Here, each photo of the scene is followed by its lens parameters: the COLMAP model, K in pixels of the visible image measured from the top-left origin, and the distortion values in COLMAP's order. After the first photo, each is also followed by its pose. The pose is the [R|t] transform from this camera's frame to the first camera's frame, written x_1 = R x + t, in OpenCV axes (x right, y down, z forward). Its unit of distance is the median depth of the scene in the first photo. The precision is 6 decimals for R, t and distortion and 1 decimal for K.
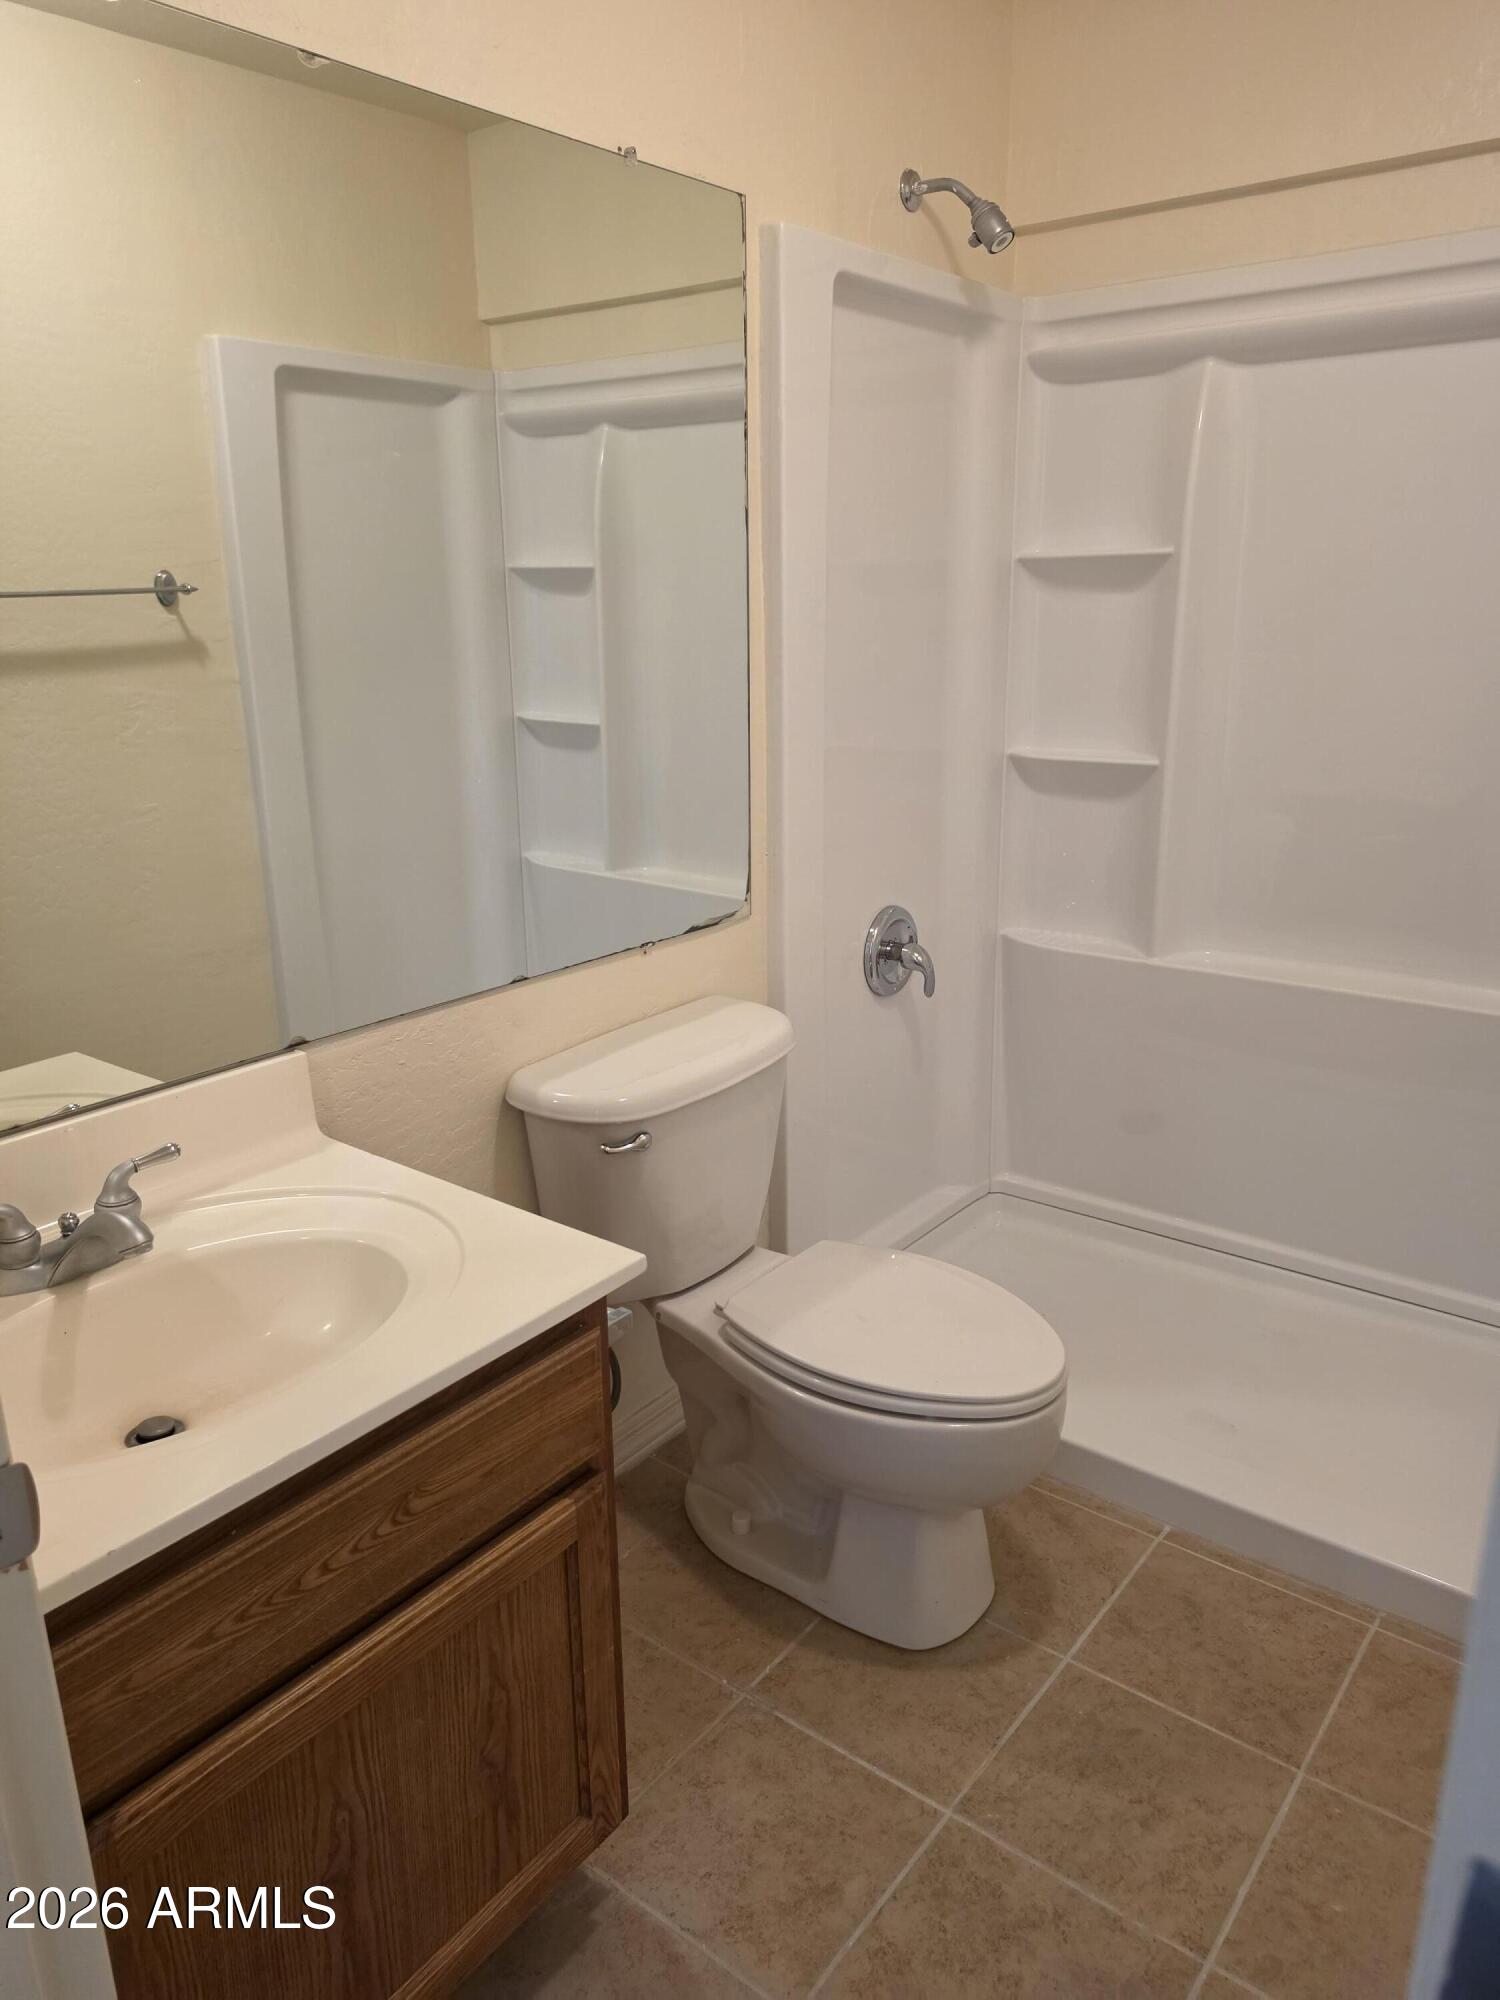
lens RADIAL K [[1384.3, 0, 754.8], [0, 1384.3, 1010.4], [0, 0, 1]] dist [0.035612, -0.036256]
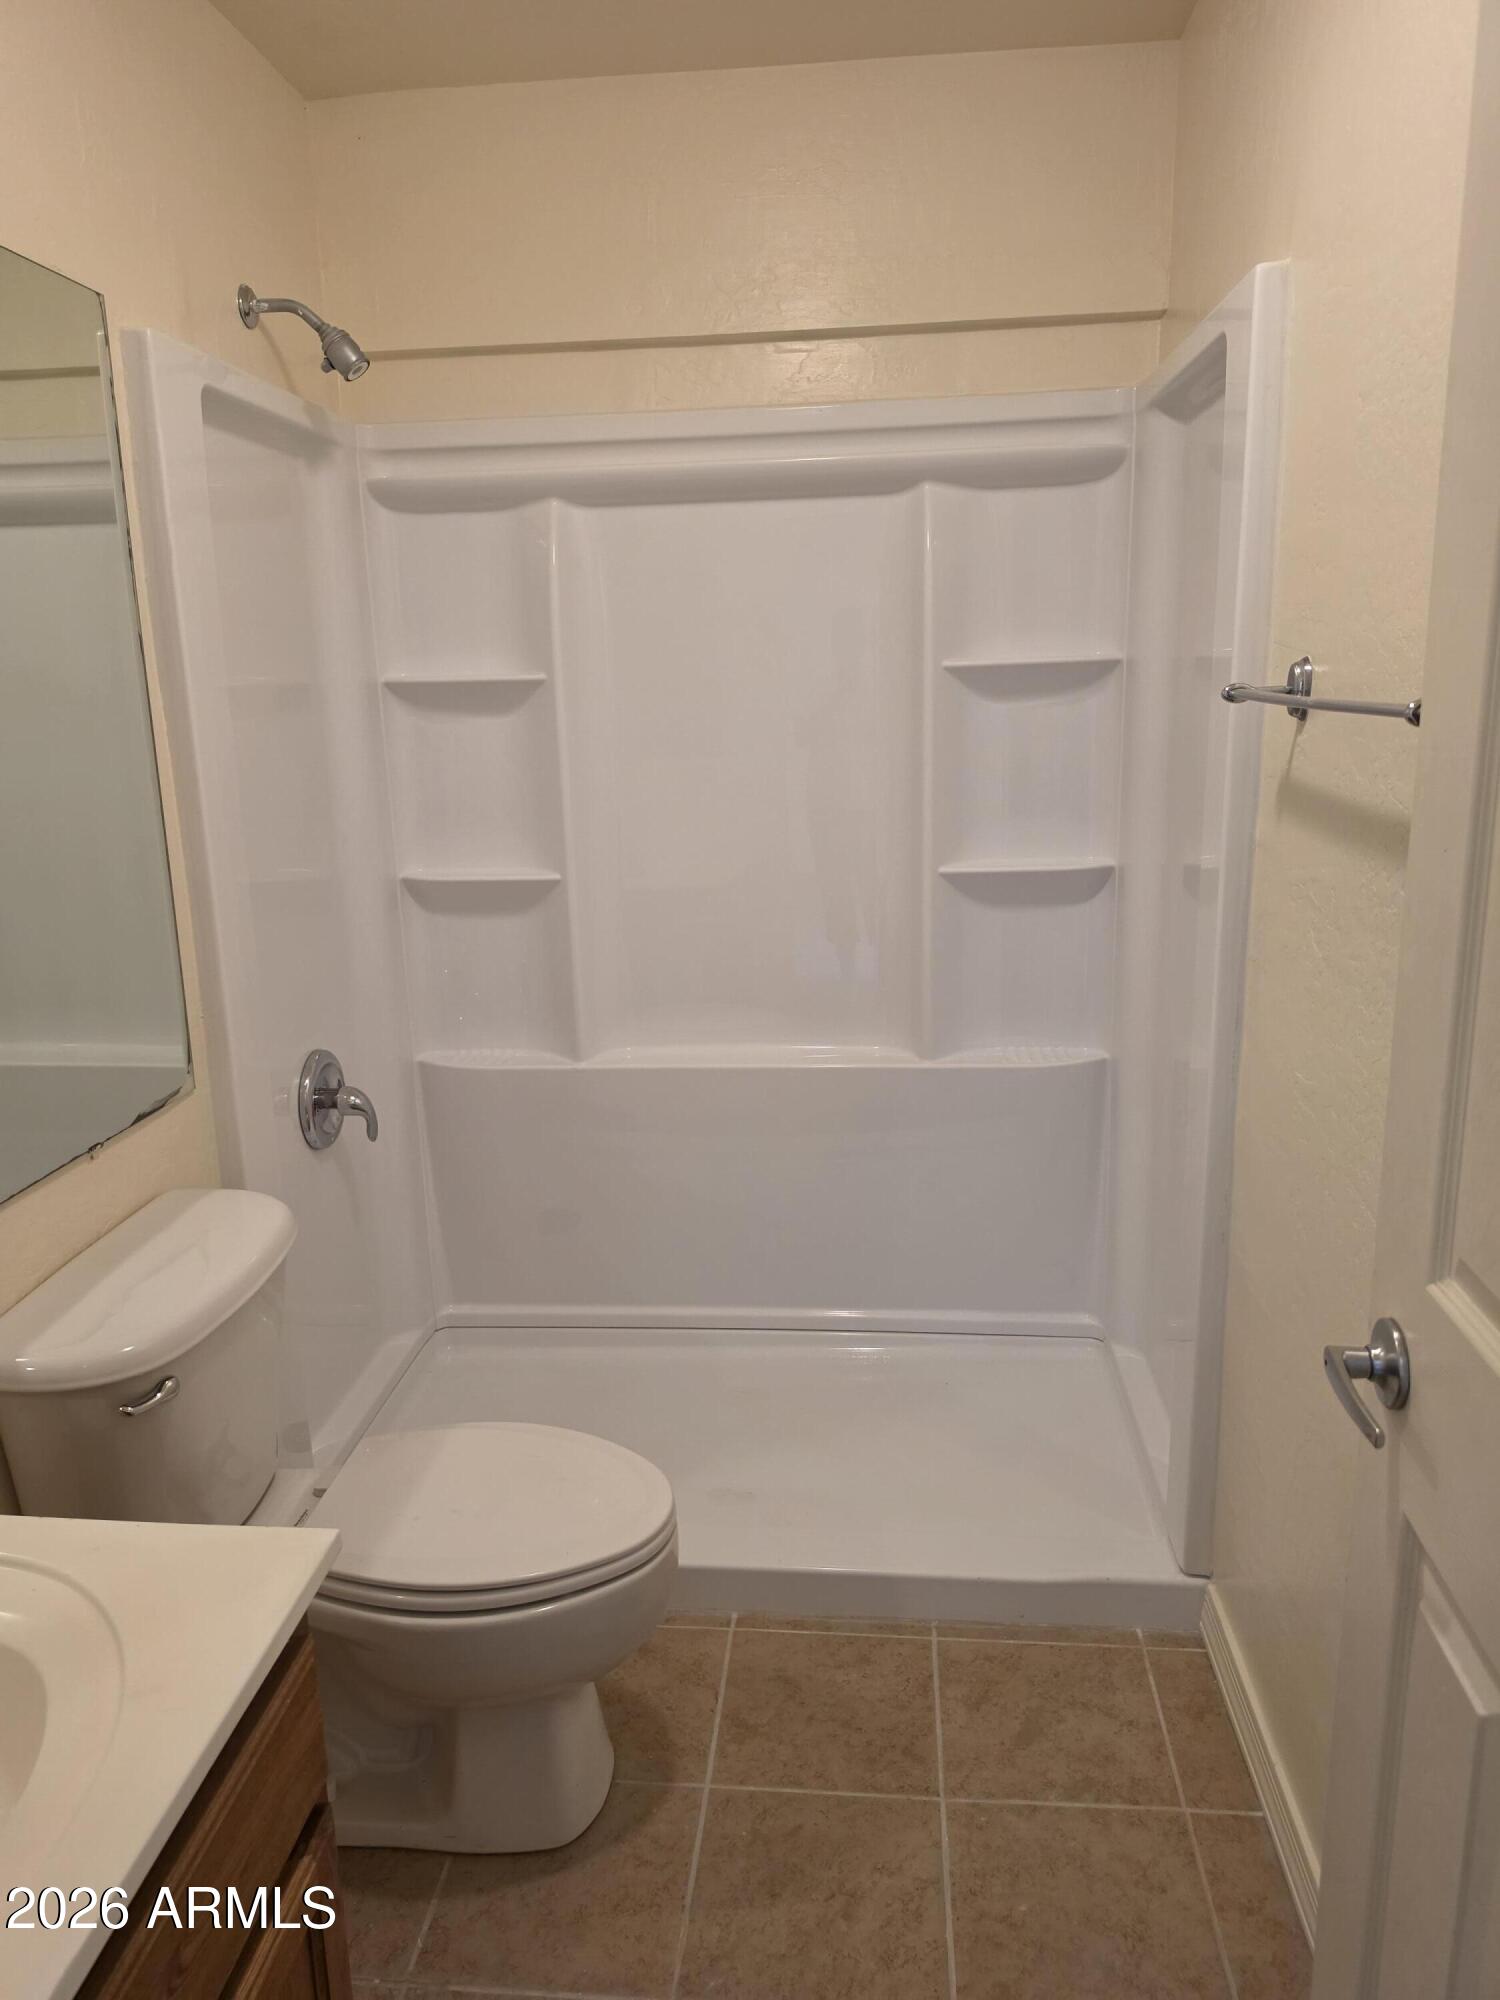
lens RADIAL K [[1384.3, 0, 740.2], [0, 1384.3, 1002.6], [0, 0, 1]] dist [0.035612, -0.036256]
pose [[0.840259, -0.128567, 0.526721, -0.183652], [0.161893, 0.986654, -0.017429, -0.056499], [-0.517451, 0.099918, 0.849859, 0.077141]]
